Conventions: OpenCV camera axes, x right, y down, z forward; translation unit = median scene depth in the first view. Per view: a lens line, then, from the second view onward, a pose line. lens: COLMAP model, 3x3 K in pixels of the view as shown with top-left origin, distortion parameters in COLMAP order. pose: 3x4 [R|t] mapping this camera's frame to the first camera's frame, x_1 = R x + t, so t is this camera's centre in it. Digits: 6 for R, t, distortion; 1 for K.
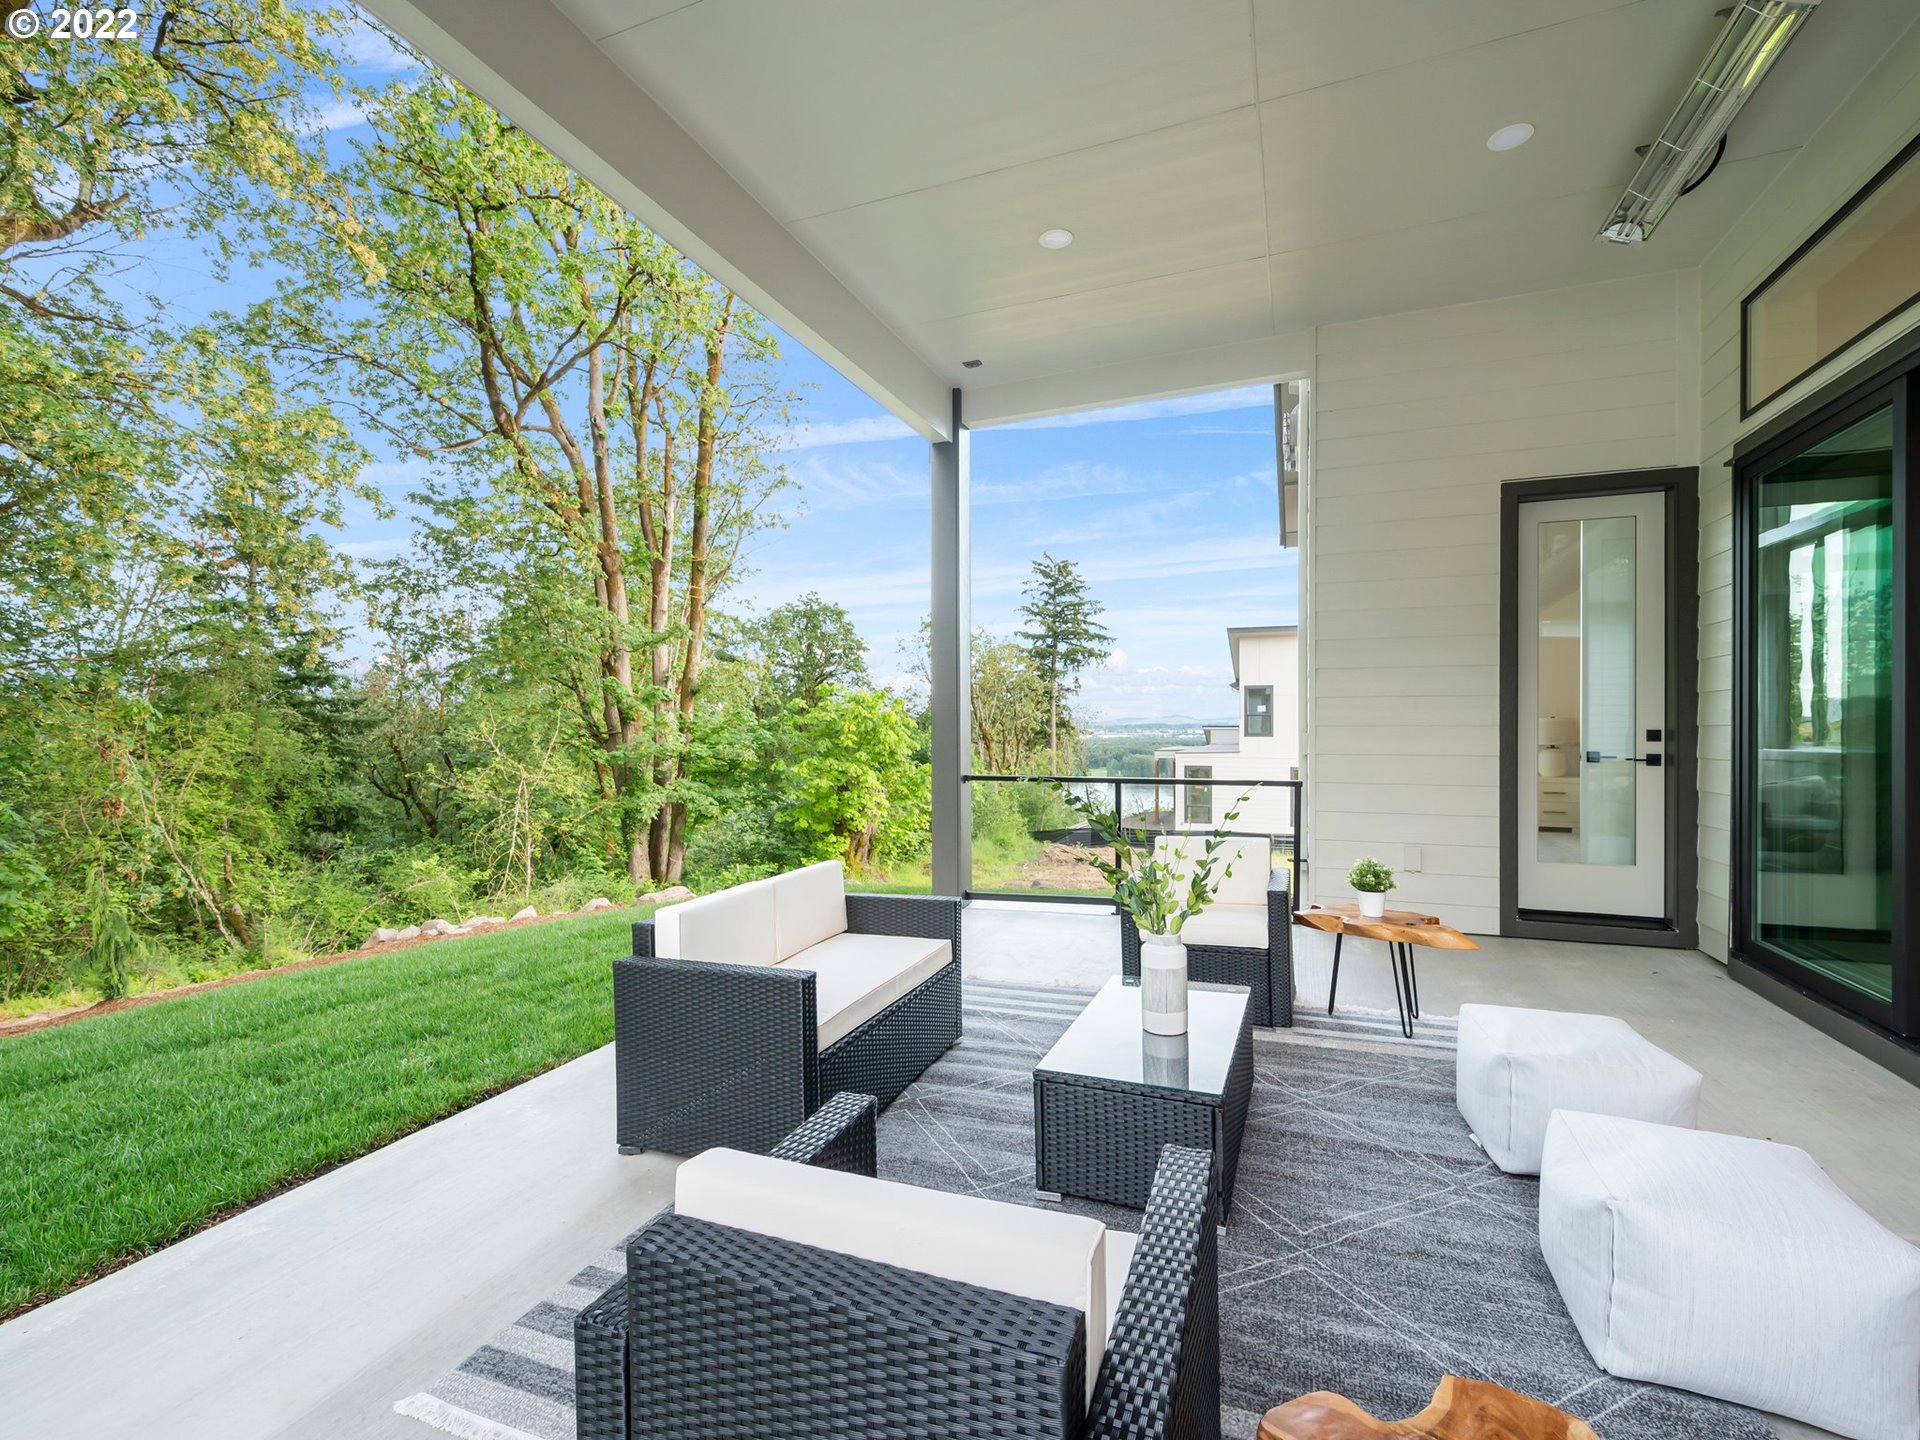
lens RADIAL K [[876.2, 0, 951.0], [0, 876.2, 732.5], [0, 0, 1]] dist [0.001975, 0.000503]
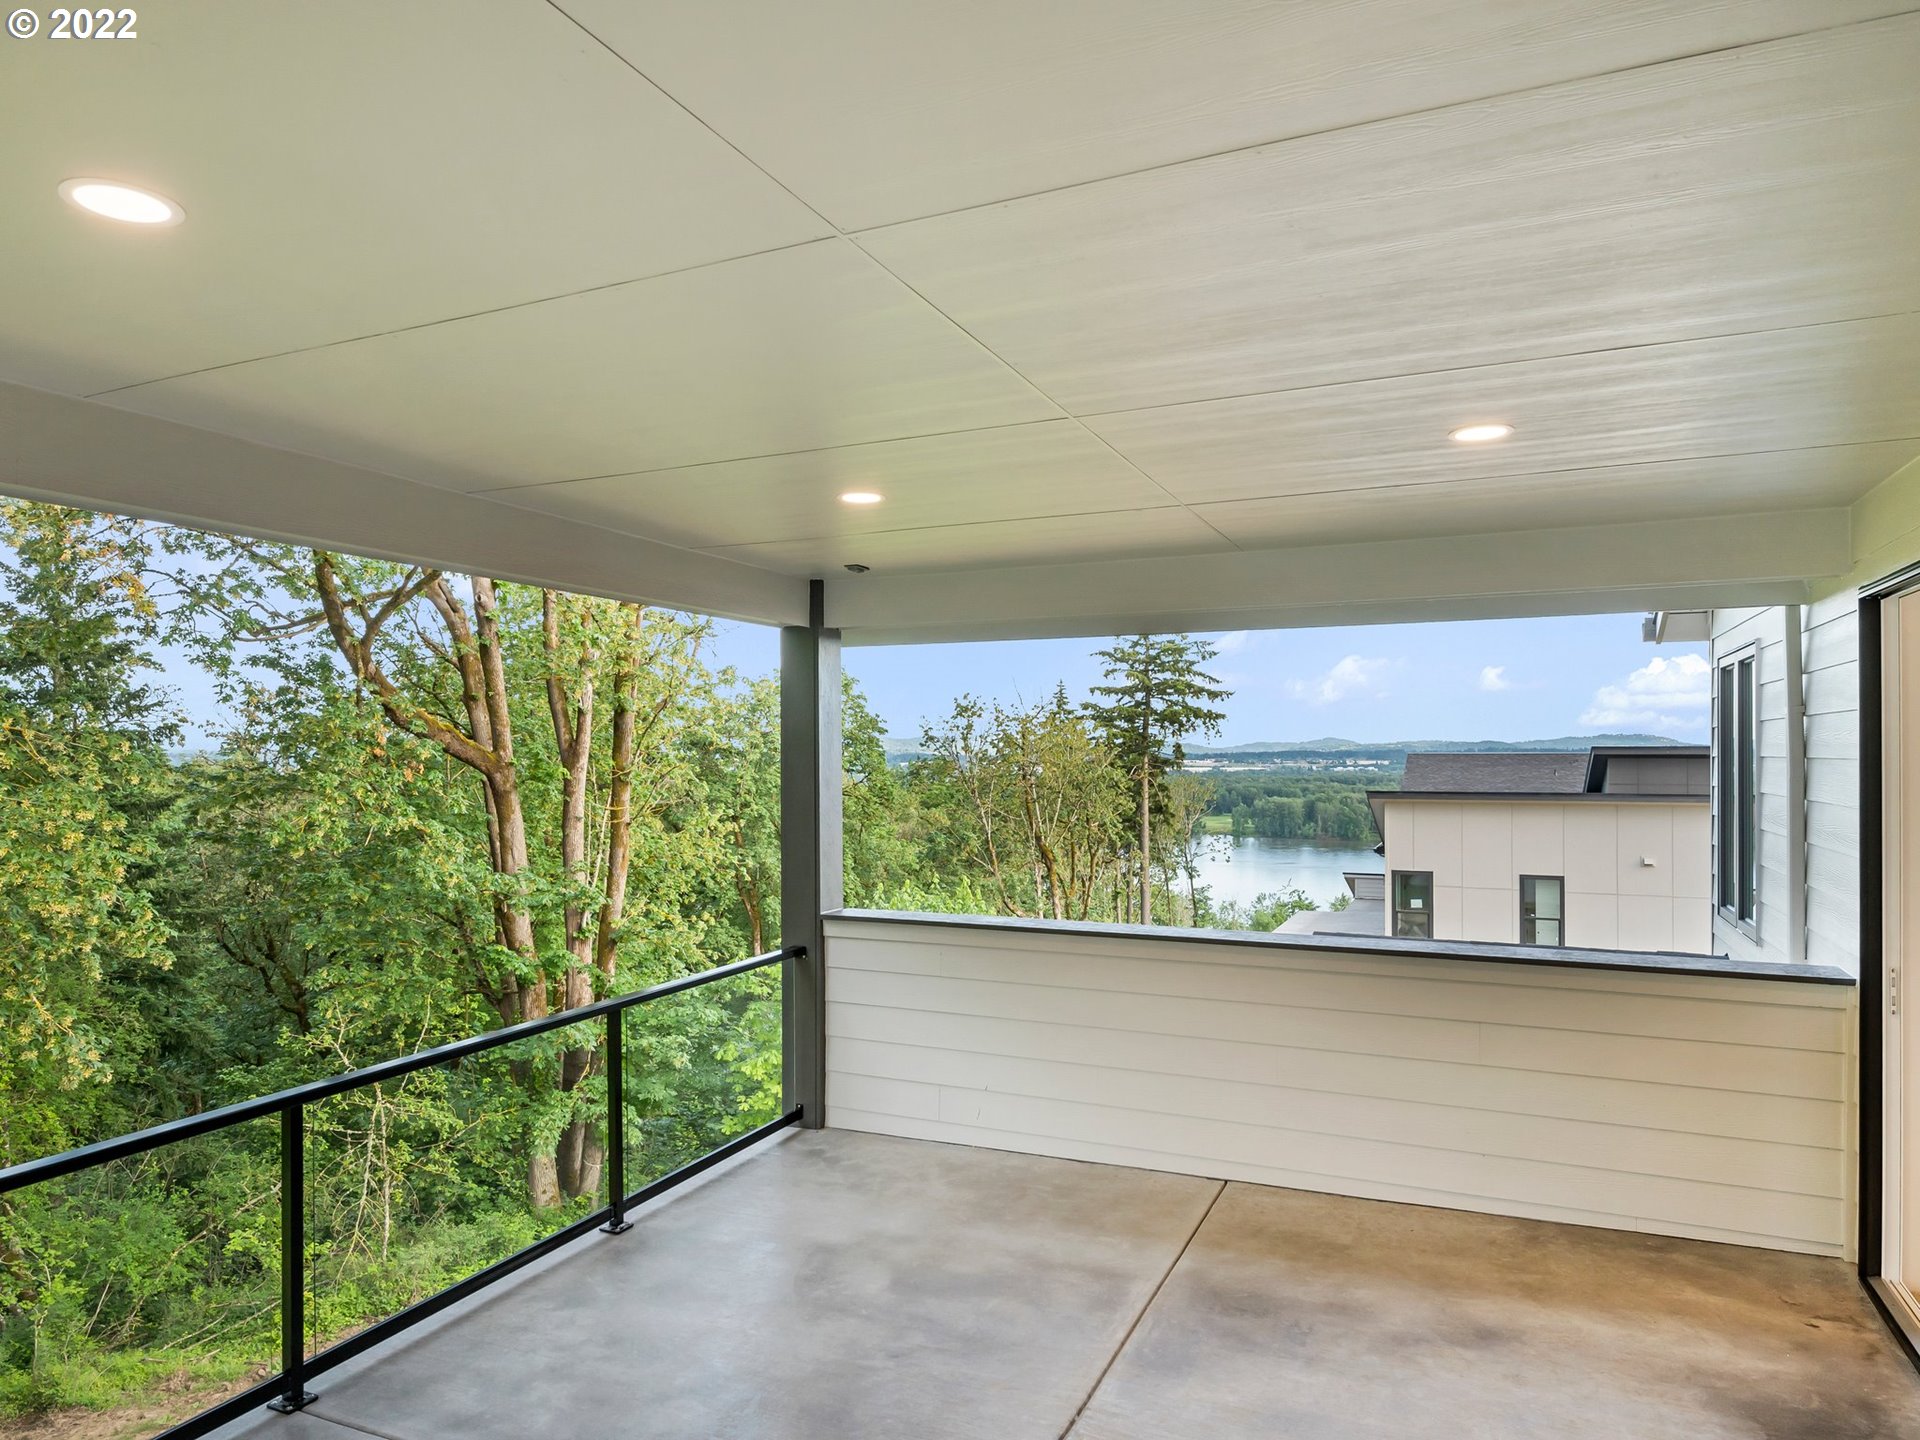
lens RADIAL K [[1198.4, 0, 947.4], [0, 1198.4, 751.6], [0, 0, 1]] dist [0.000885, 0.000208]
pose [[0.998316, 0.000075, -0.058010, 0.031005], [-0.000462, 0.999978, -0.006664, -0.143585], [0.058009, 0.006680, 0.998294, 0.008574]]
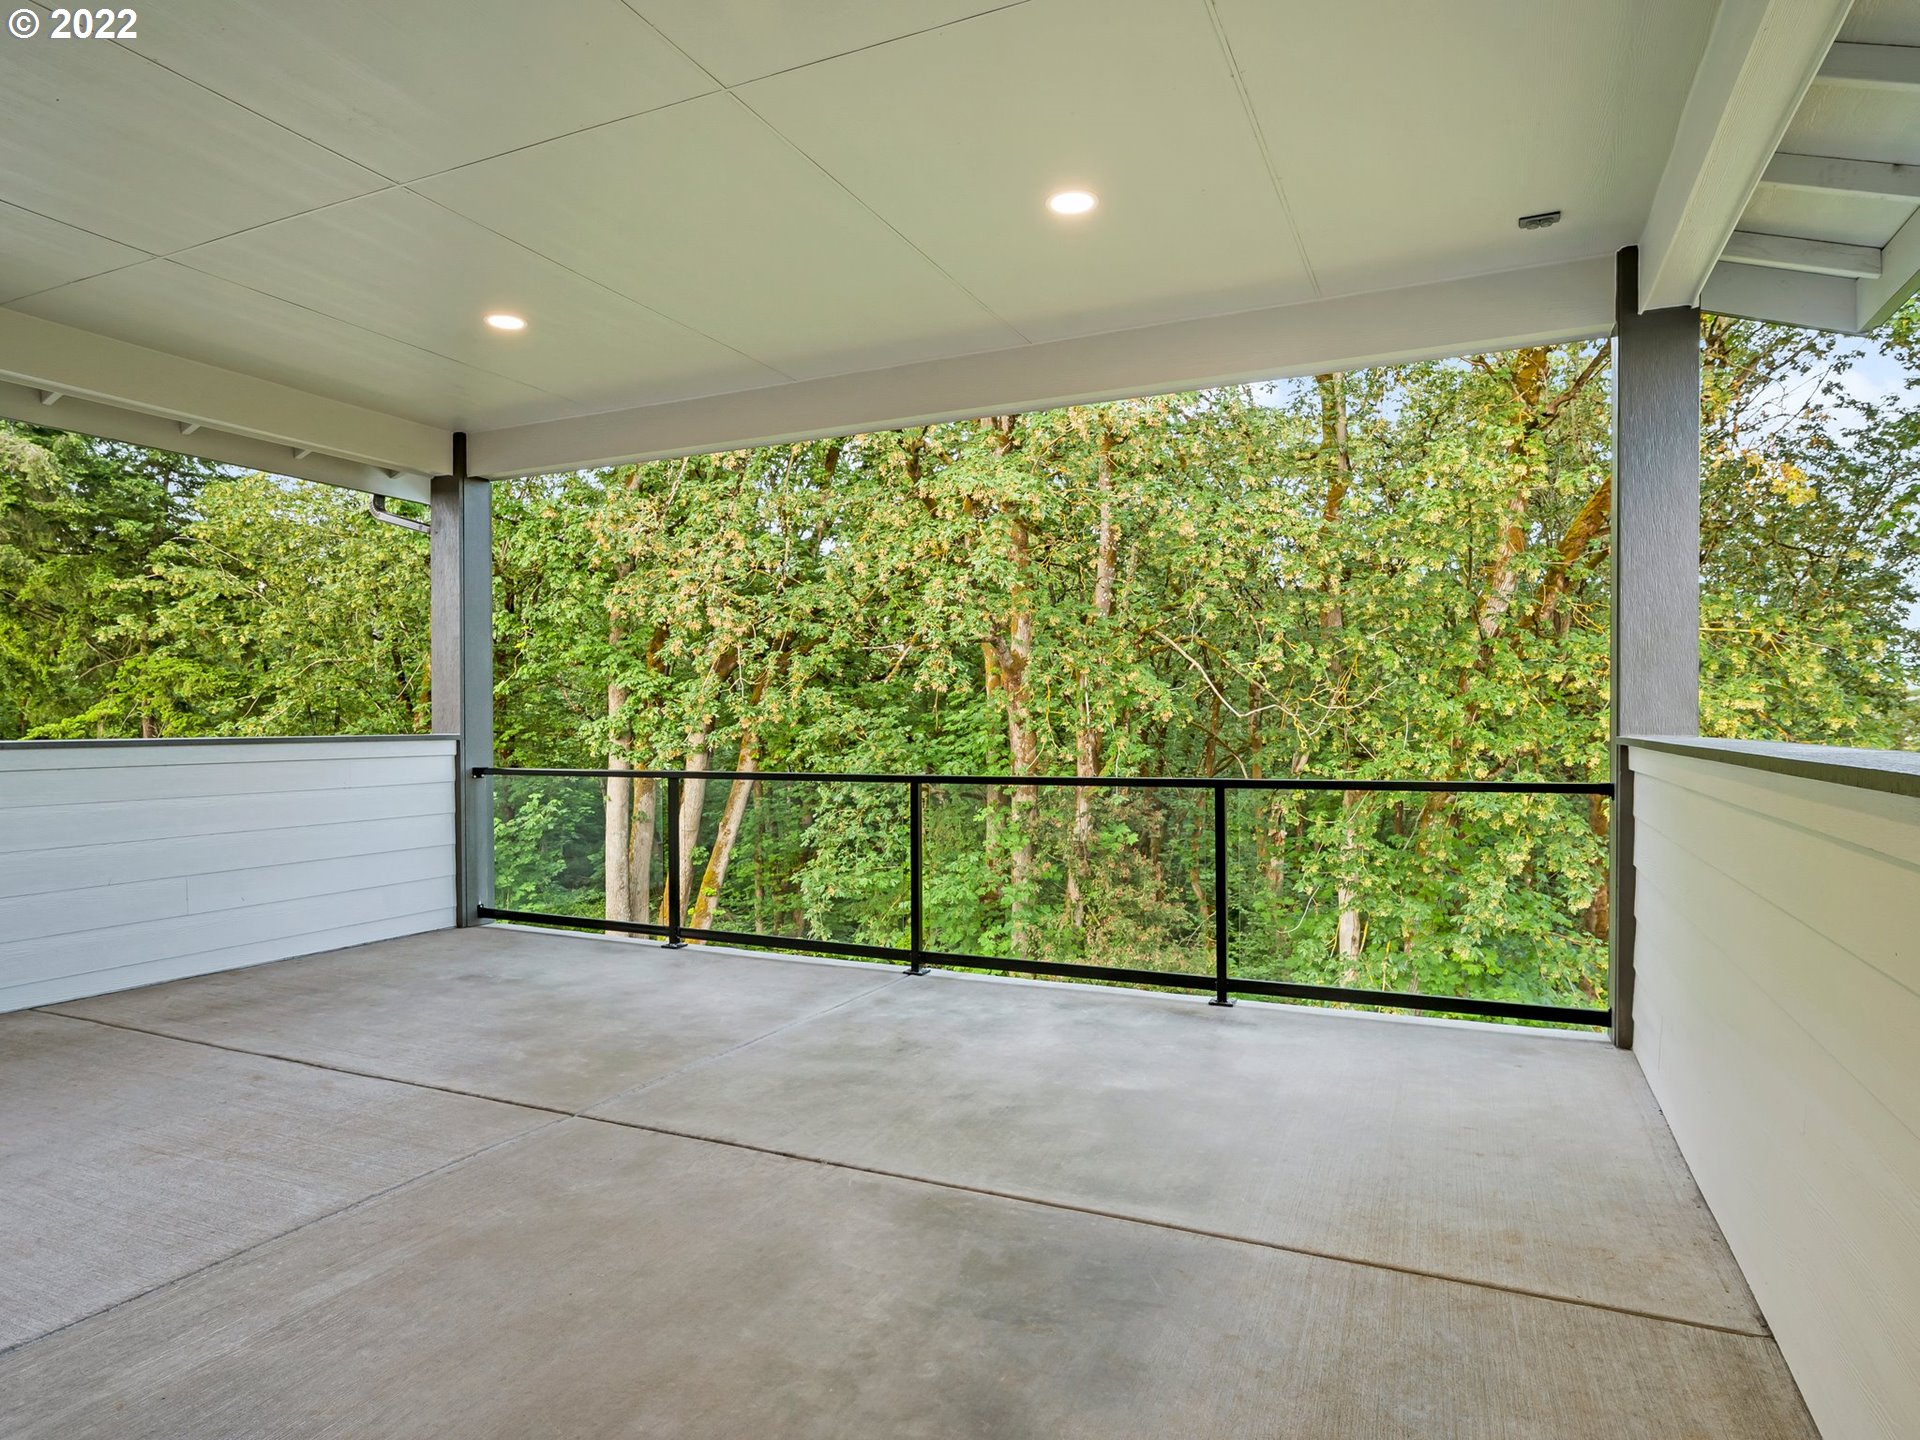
lens RADIAL K [[1087.8, 0, 960.0], [0, 1087.8, 720.0], [0, 0, 1]] dist [0.000142, 0.000192]
pose [[-0.052660, -0.003343, -0.998607, 0.115578], [-0.006483, 0.999974, -0.003006, -0.121848], [0.998591, 0.006315, -0.052681, 0.122381]]
